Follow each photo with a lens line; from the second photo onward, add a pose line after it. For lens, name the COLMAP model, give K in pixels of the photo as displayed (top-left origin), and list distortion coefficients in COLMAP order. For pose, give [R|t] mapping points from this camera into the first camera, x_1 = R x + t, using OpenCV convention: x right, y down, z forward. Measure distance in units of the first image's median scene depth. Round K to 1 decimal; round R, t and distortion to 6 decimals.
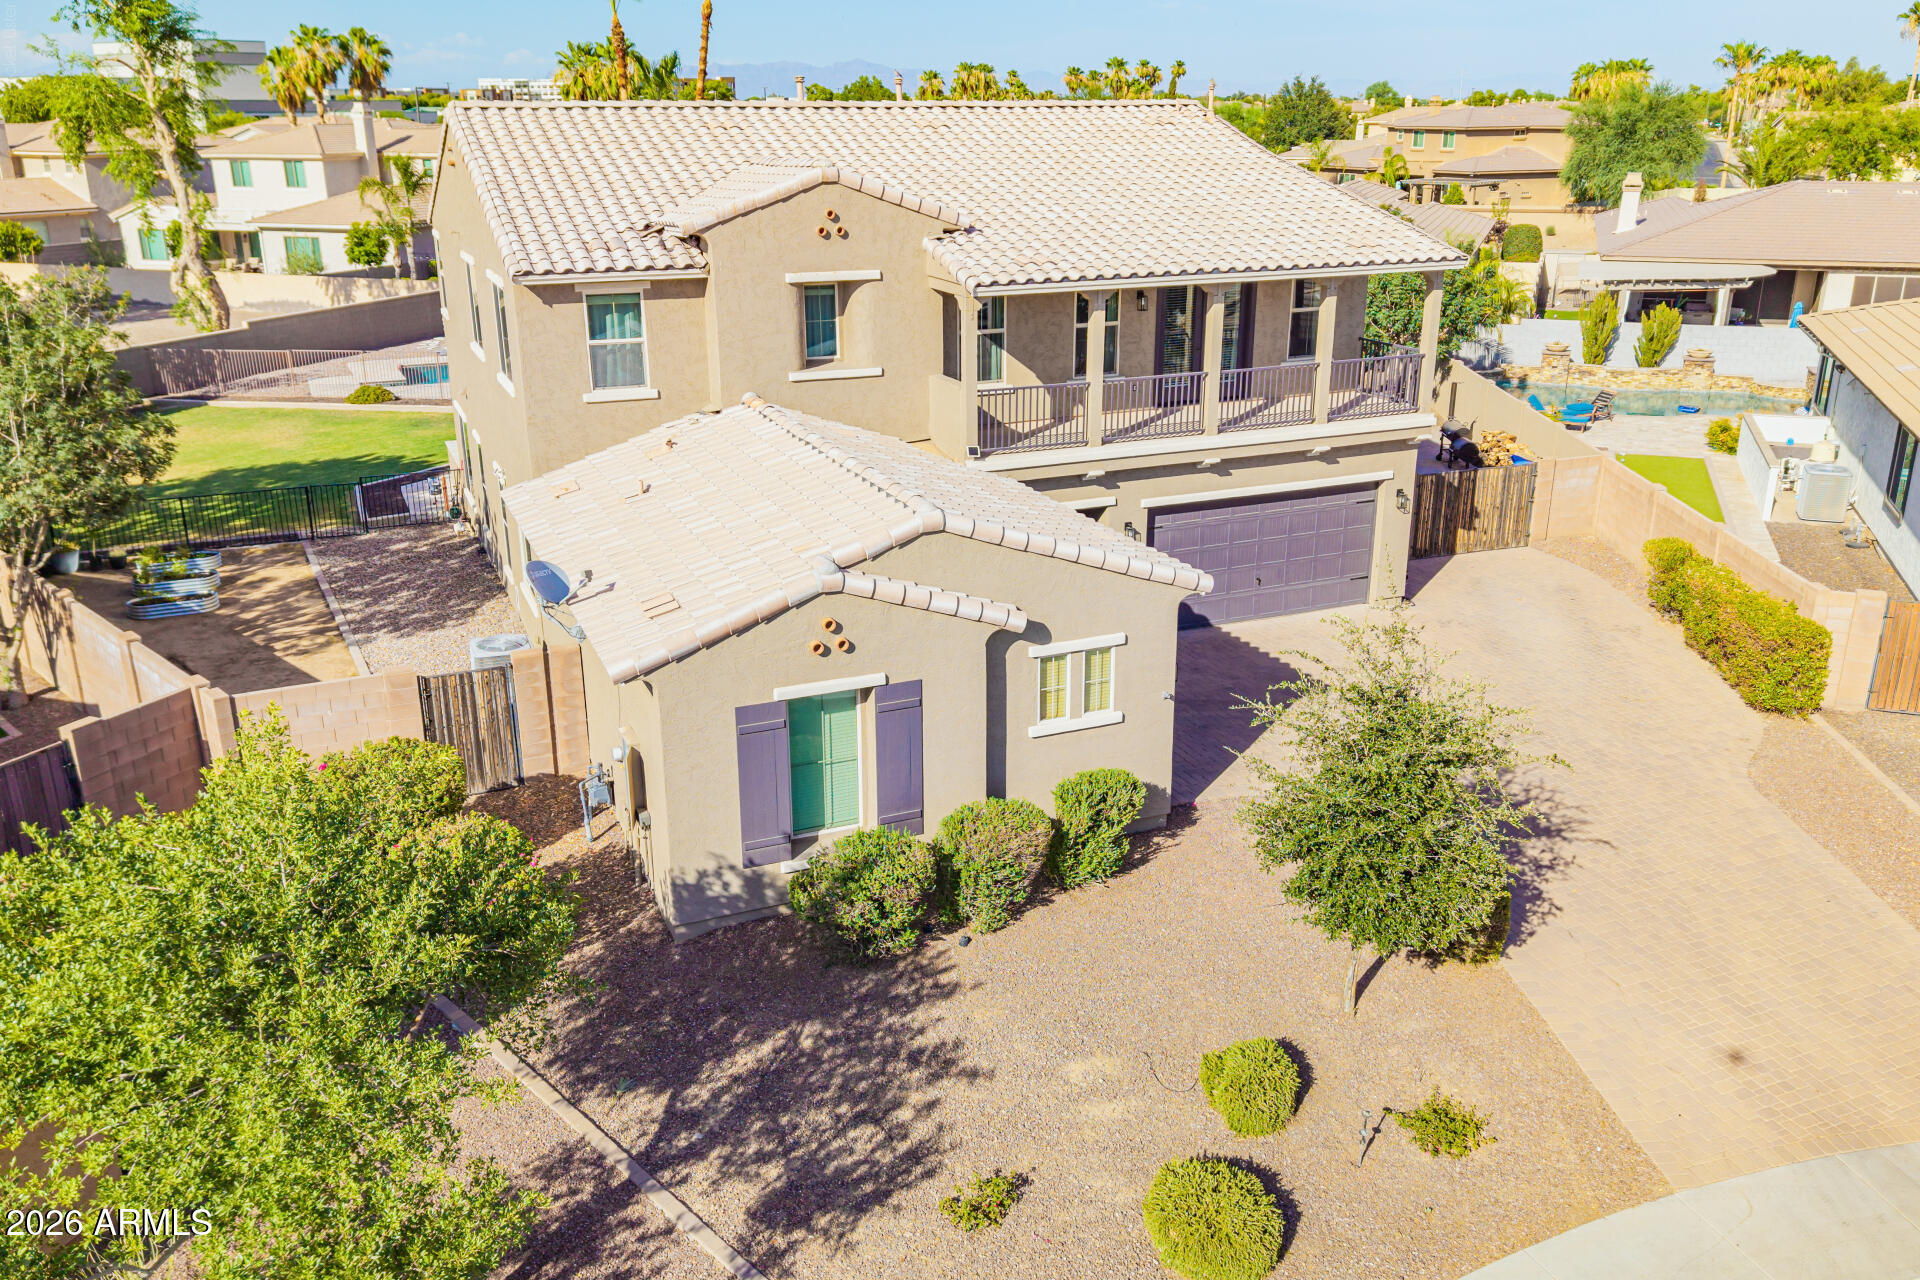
lens RADIAL K [[1504.5, 0, 983.5], [0, 1504.5, 635.6], [0, 0, 1]] dist [0.048646, -0.074030]
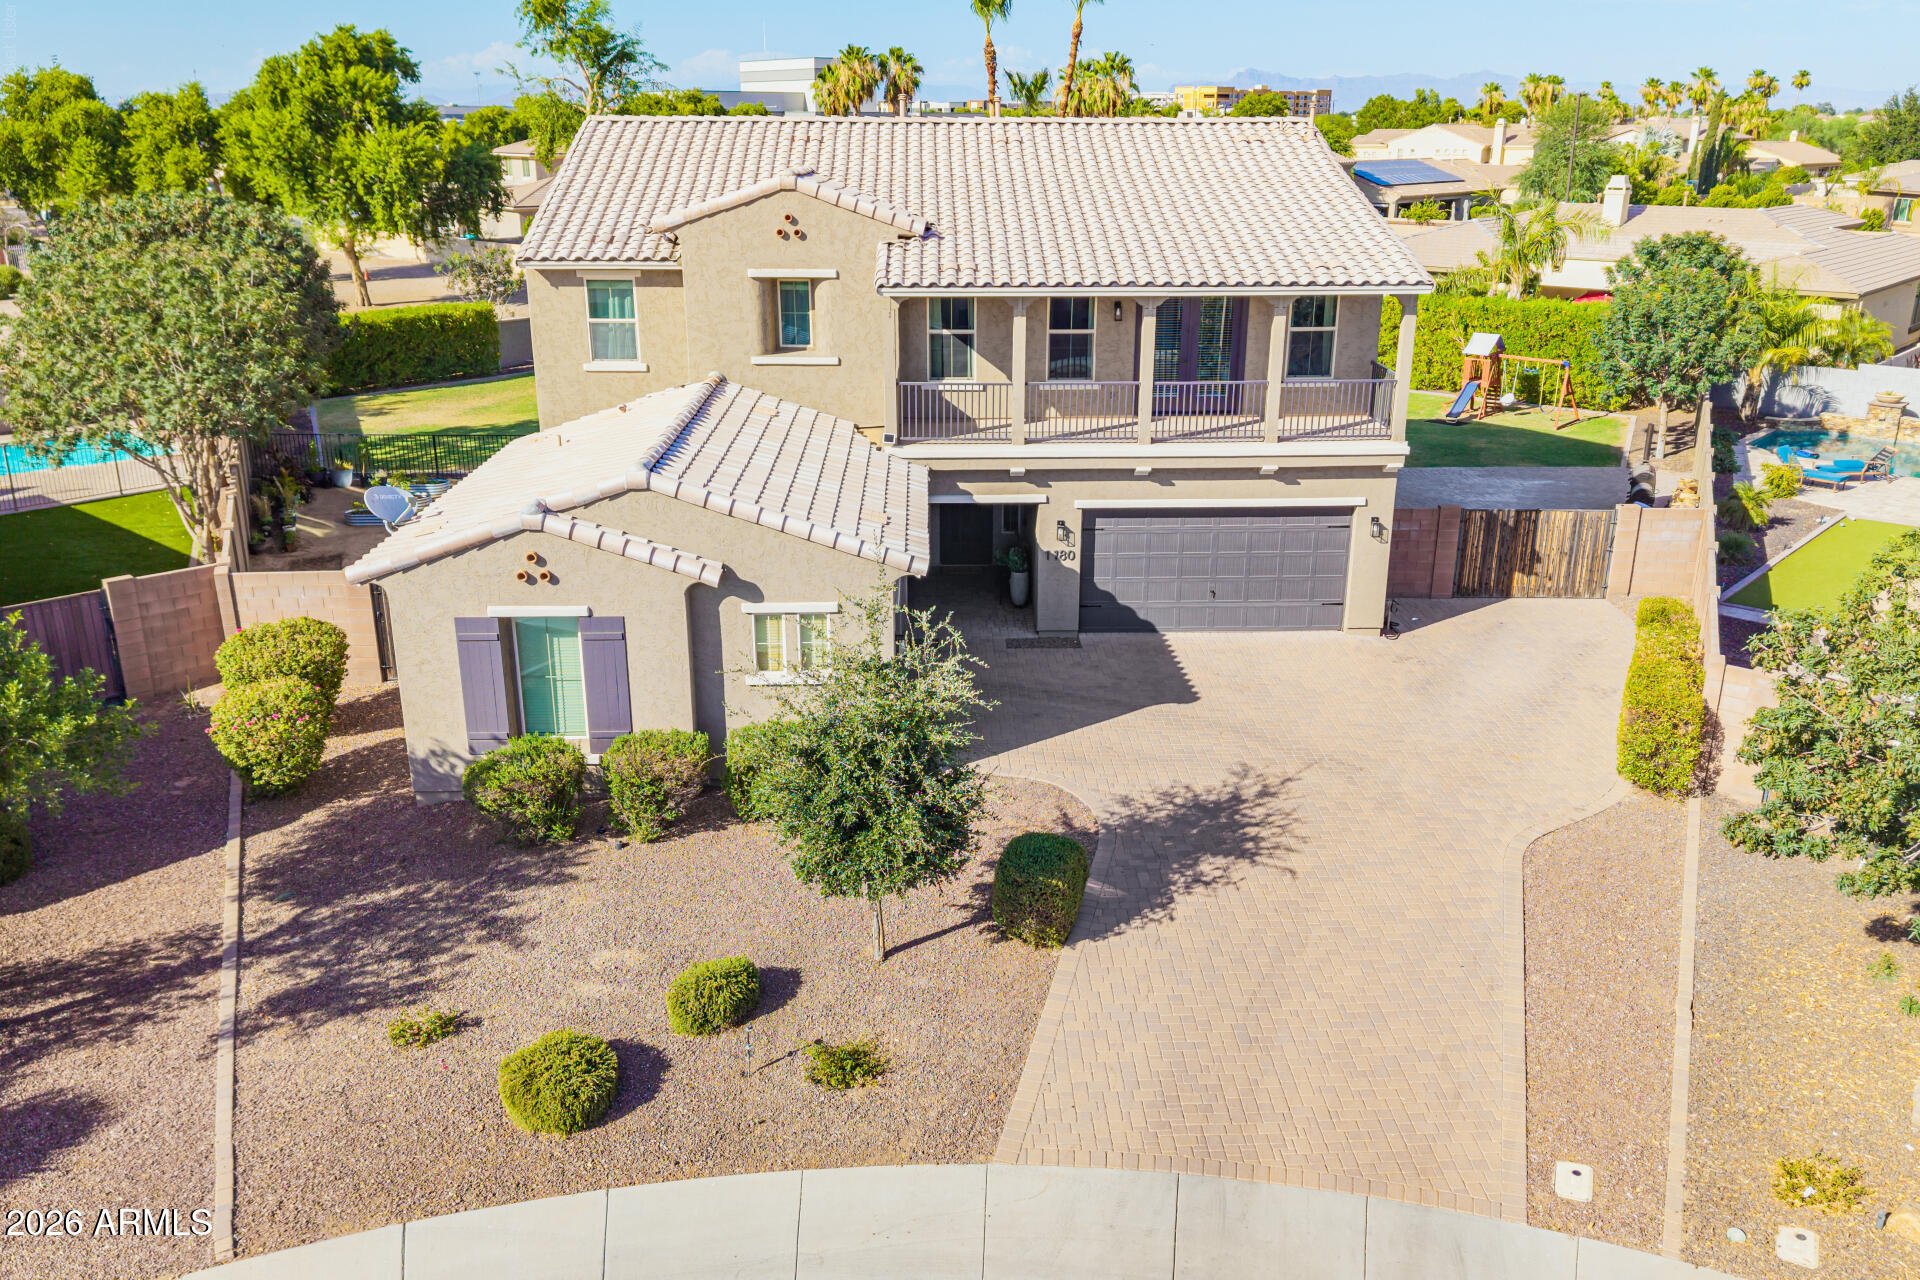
lens RADIAL K [[1496.1, 0, 990.6], [0, 1496.1, 639.3], [0, 0, 1]] dist [0.031970, -0.032873]
pose [[0.934017, 0.122442, -0.335589, 0.429054], [-0.123462, 0.992179, 0.018381, -0.006704], [0.335215, 0.024265, 0.941829, 0.007128]]
